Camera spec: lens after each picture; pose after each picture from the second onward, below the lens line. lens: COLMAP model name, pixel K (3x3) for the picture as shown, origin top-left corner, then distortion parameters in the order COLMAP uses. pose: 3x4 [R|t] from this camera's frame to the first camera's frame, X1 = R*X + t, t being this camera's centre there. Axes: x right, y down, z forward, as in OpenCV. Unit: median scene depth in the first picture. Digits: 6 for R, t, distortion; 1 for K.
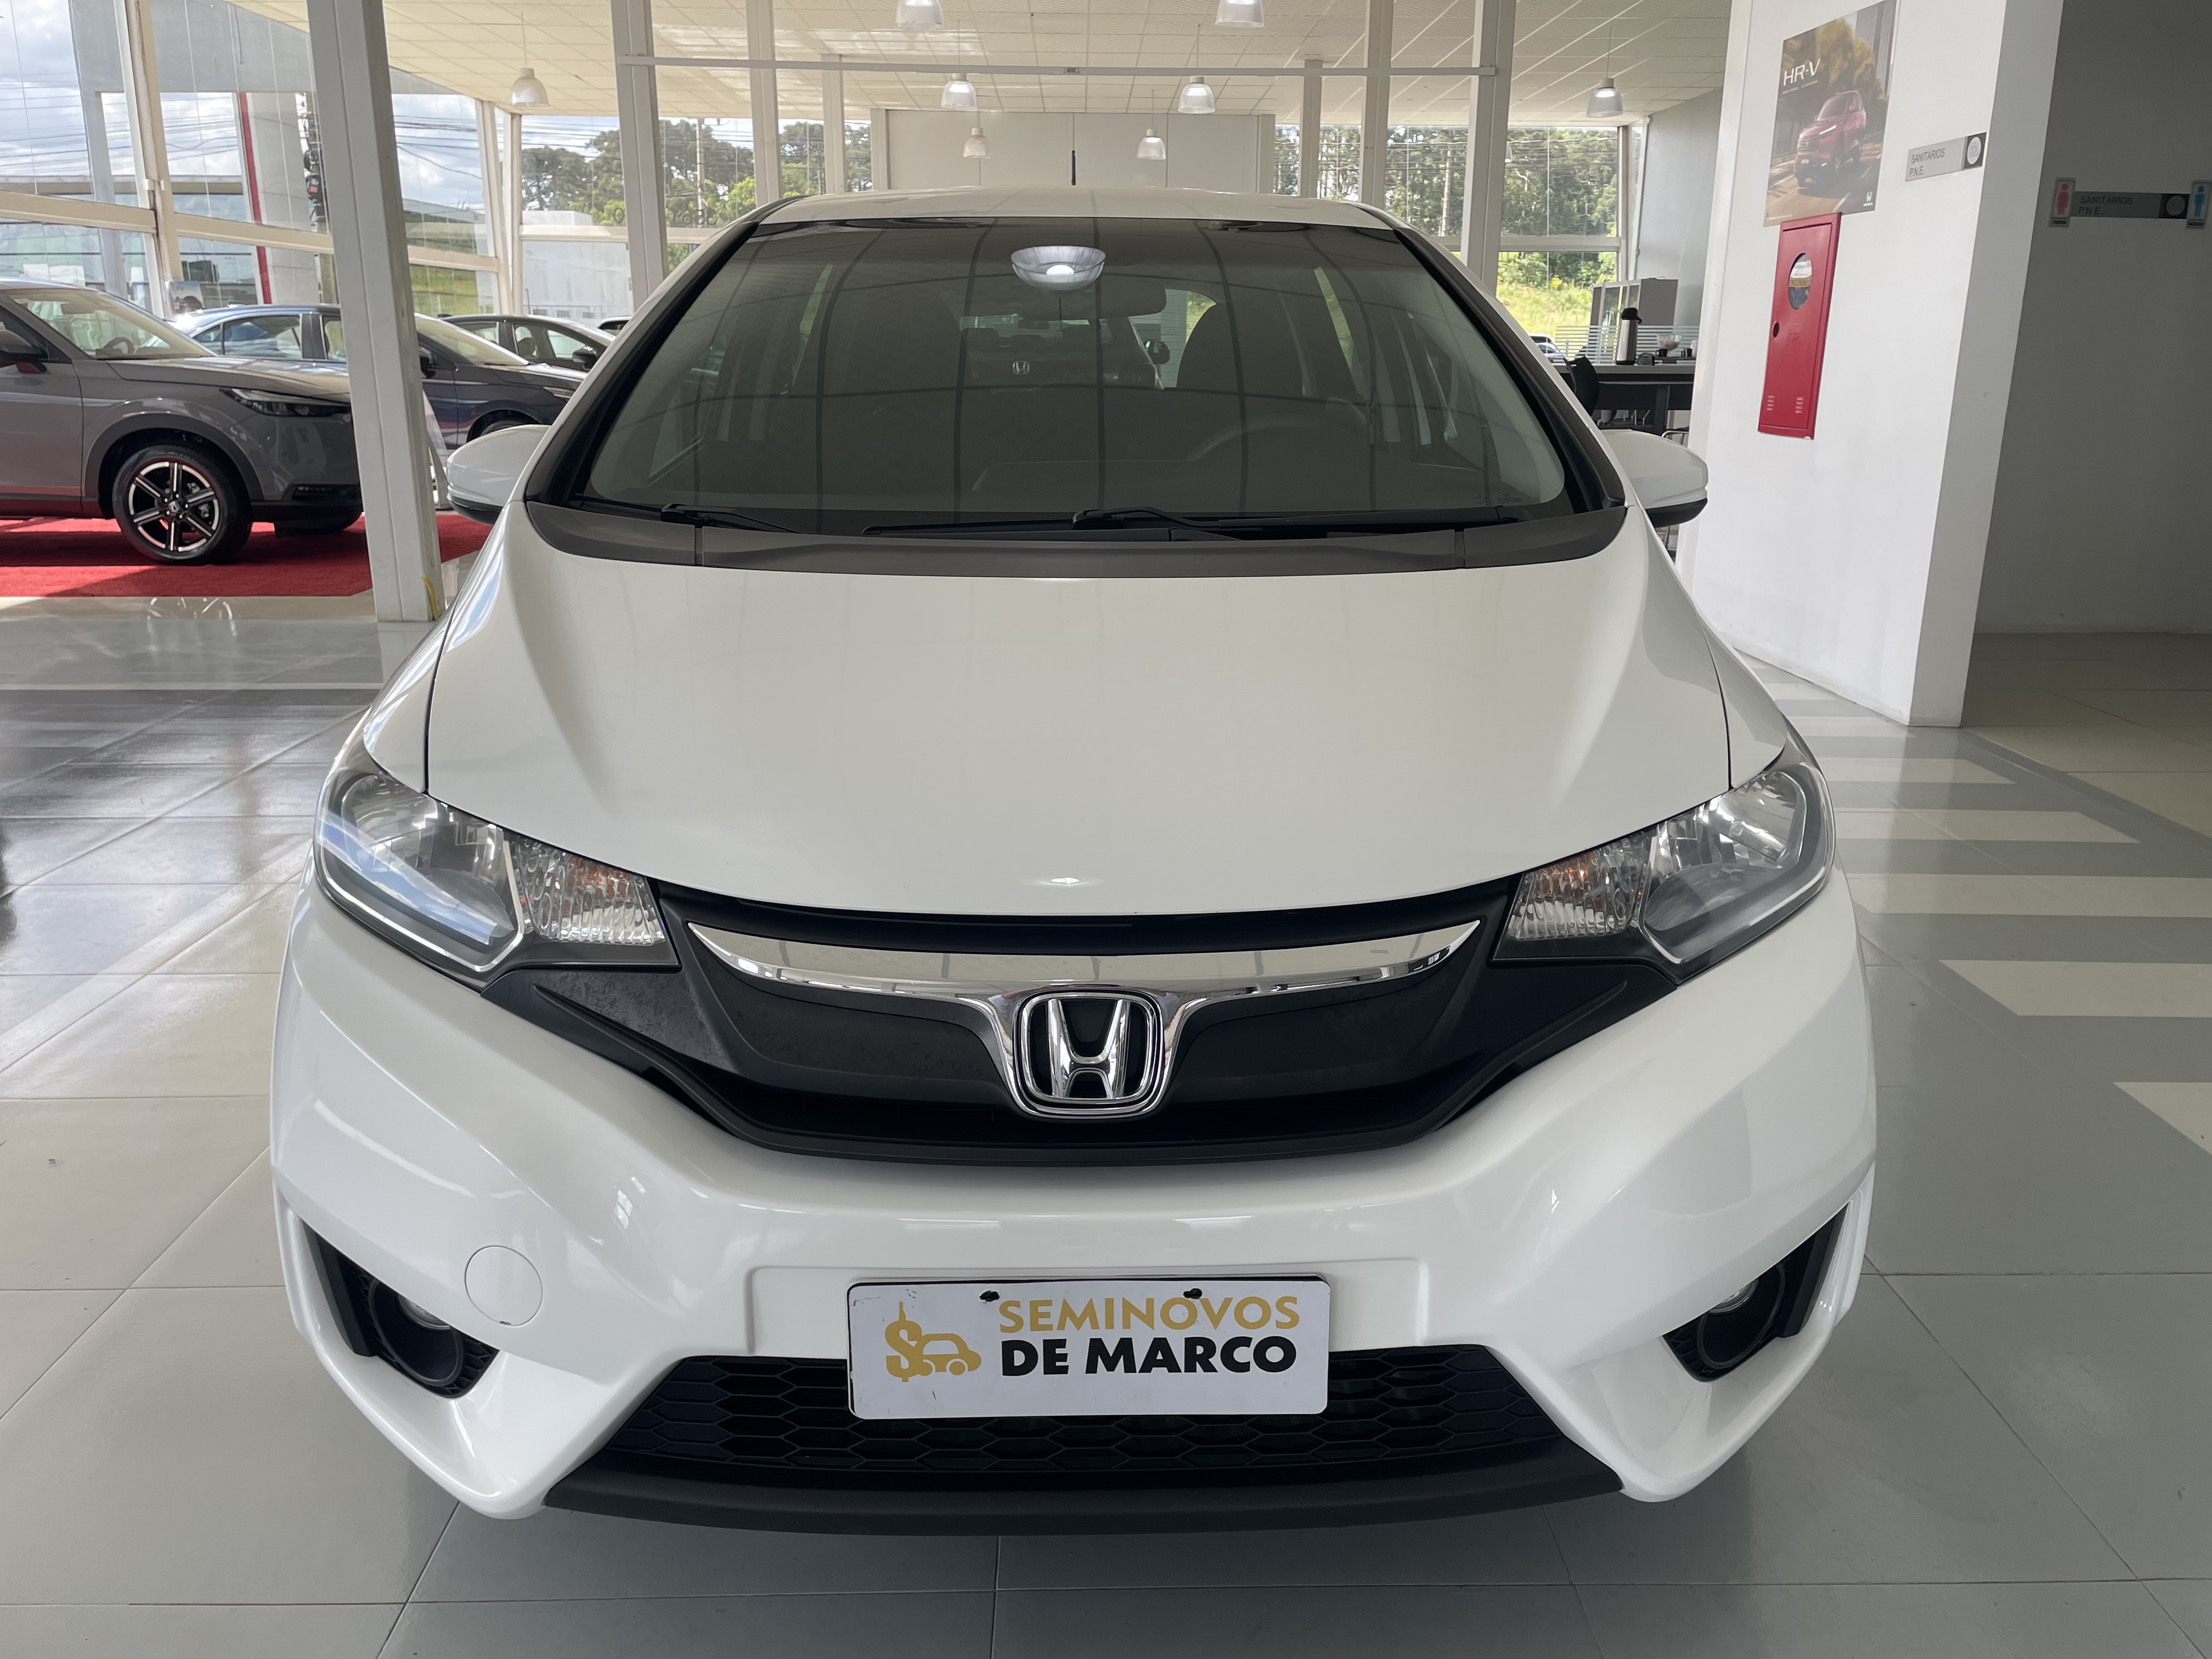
lens RADIAL K [[1668.3, 0, 1105.3], [0, 1668.3, 811.5], [0, 0, 1]] dist [0.102098, -0.117223]
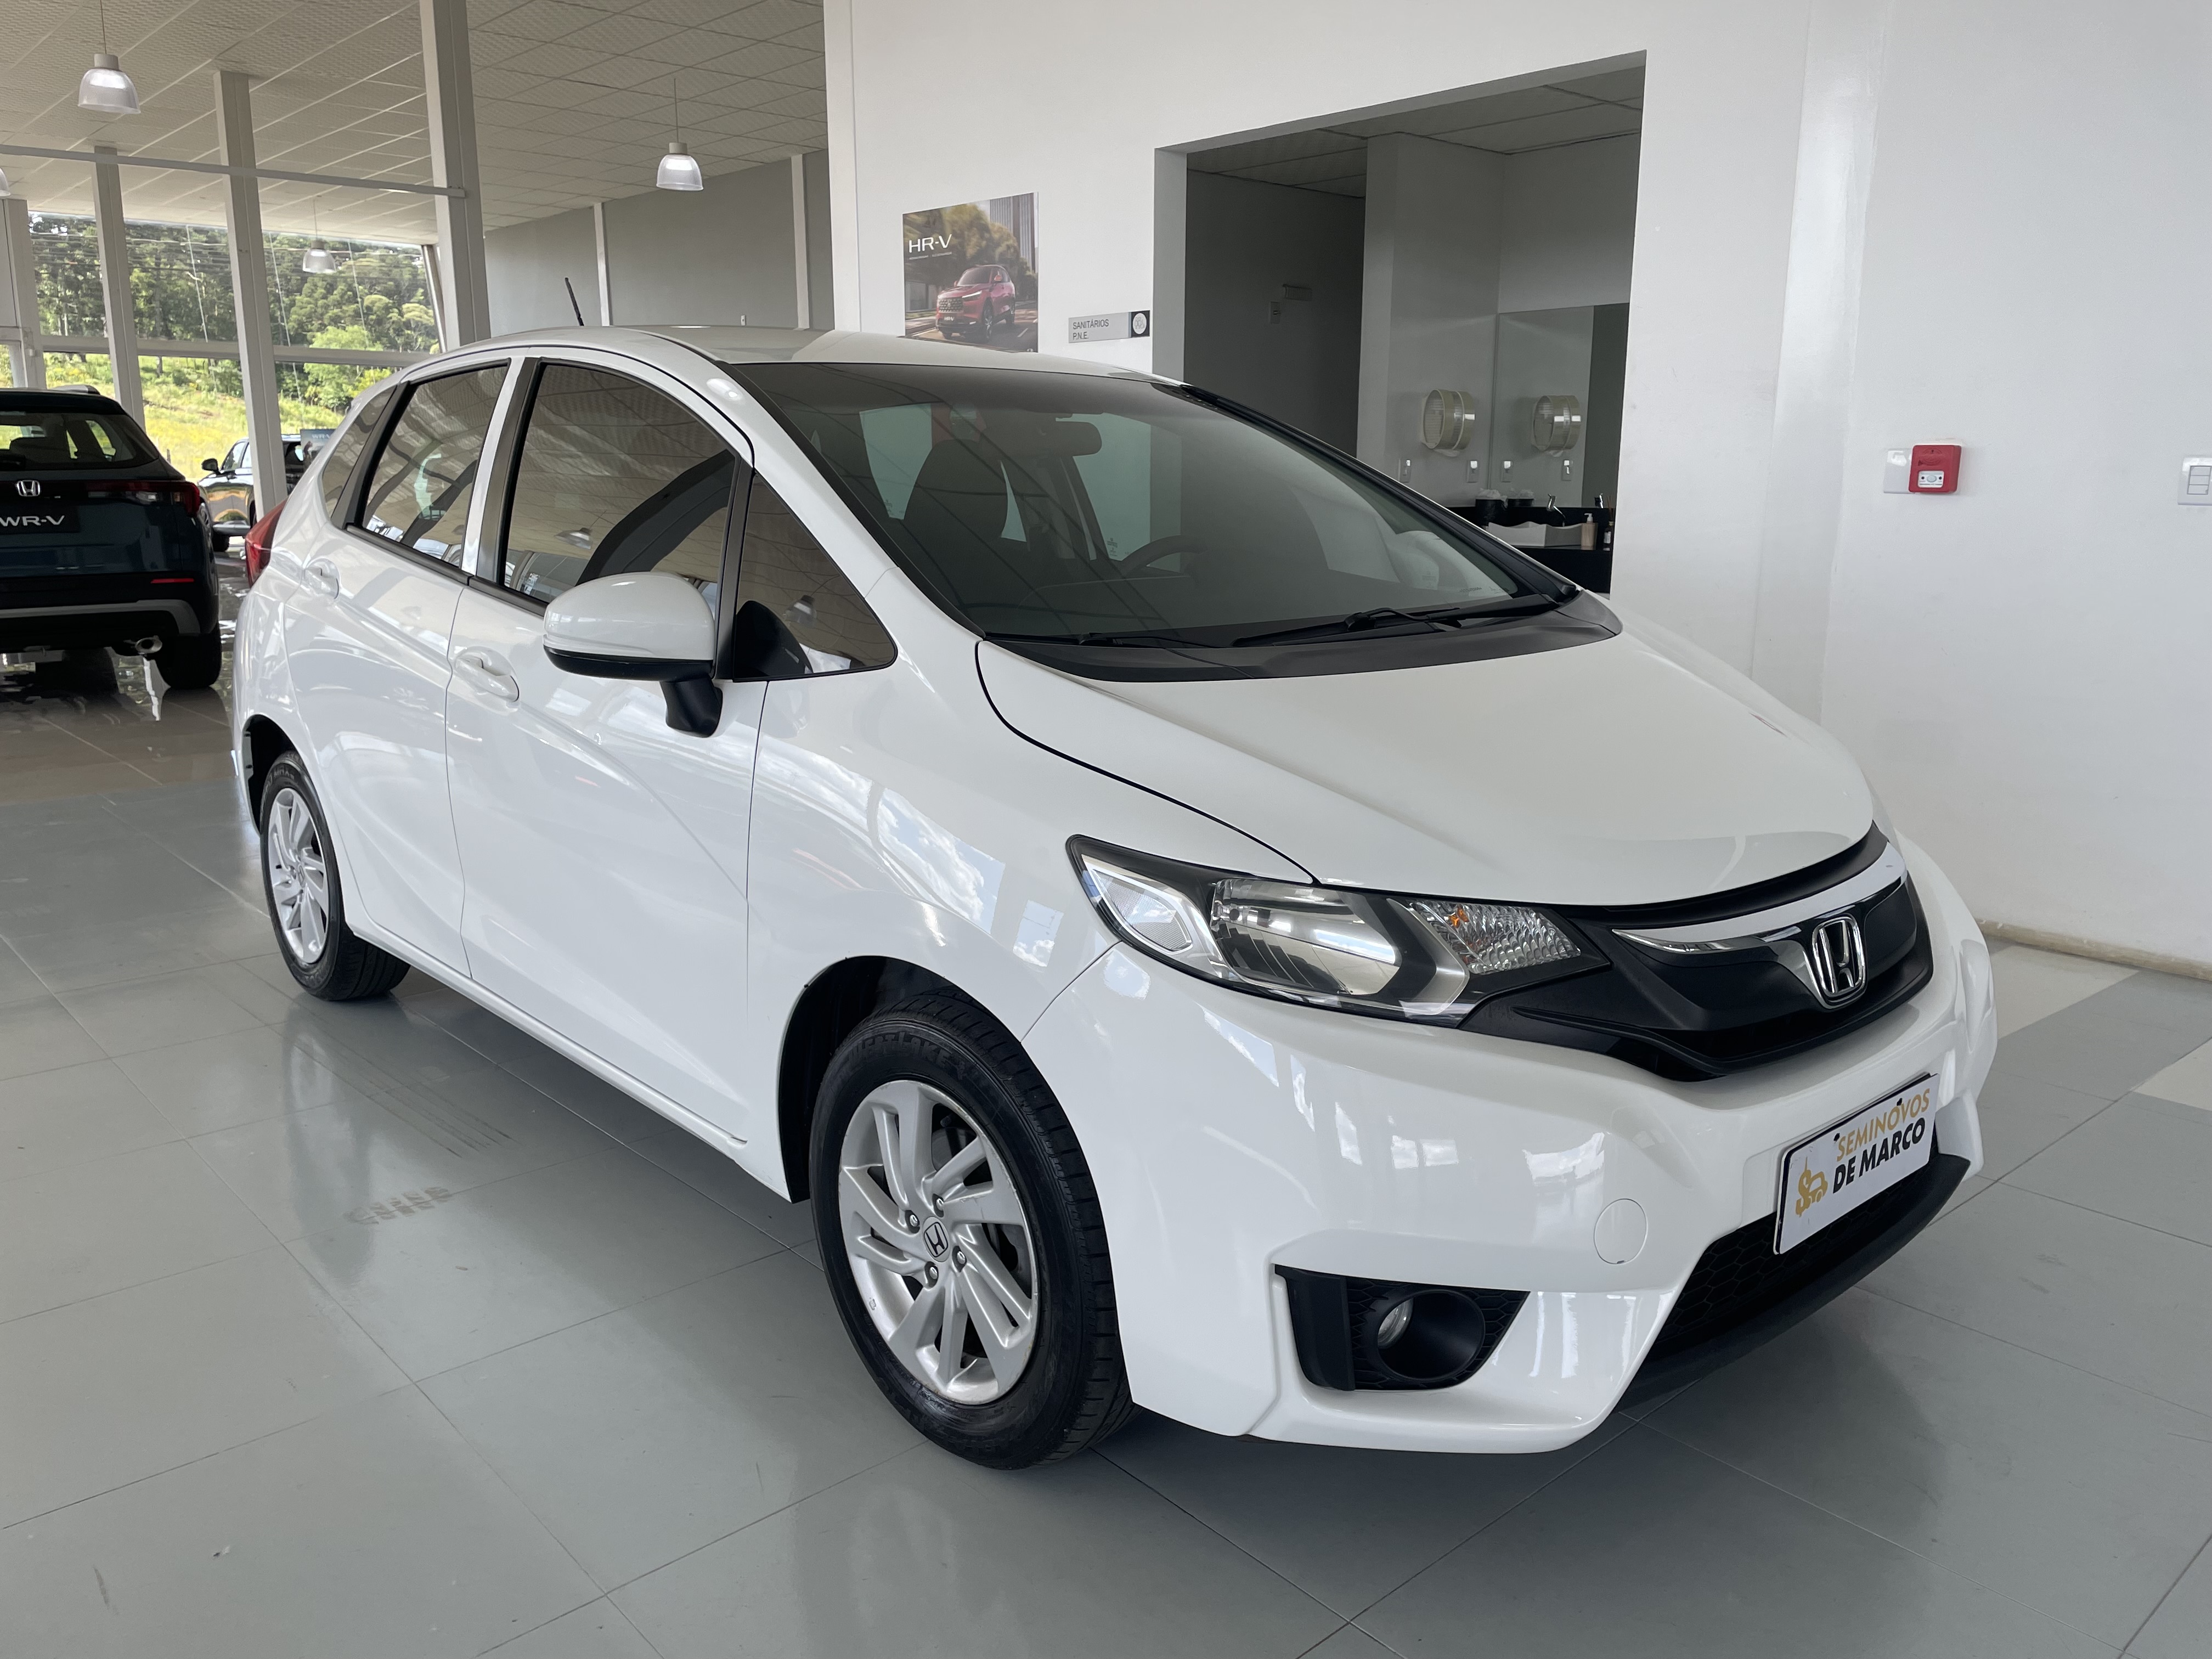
lens RADIAL K [[1709.9, 0, 1106.0], [0, 1709.9, 829.5], [0, 0, 1]] dist [0.084373, -0.116473]
pose [[0.755078, -0.140132, 0.640485, -0.320128], [0.177199, 0.984154, 0.006420, -0.020318], [-0.631235, 0.108646, 0.767944, 0.049517]]
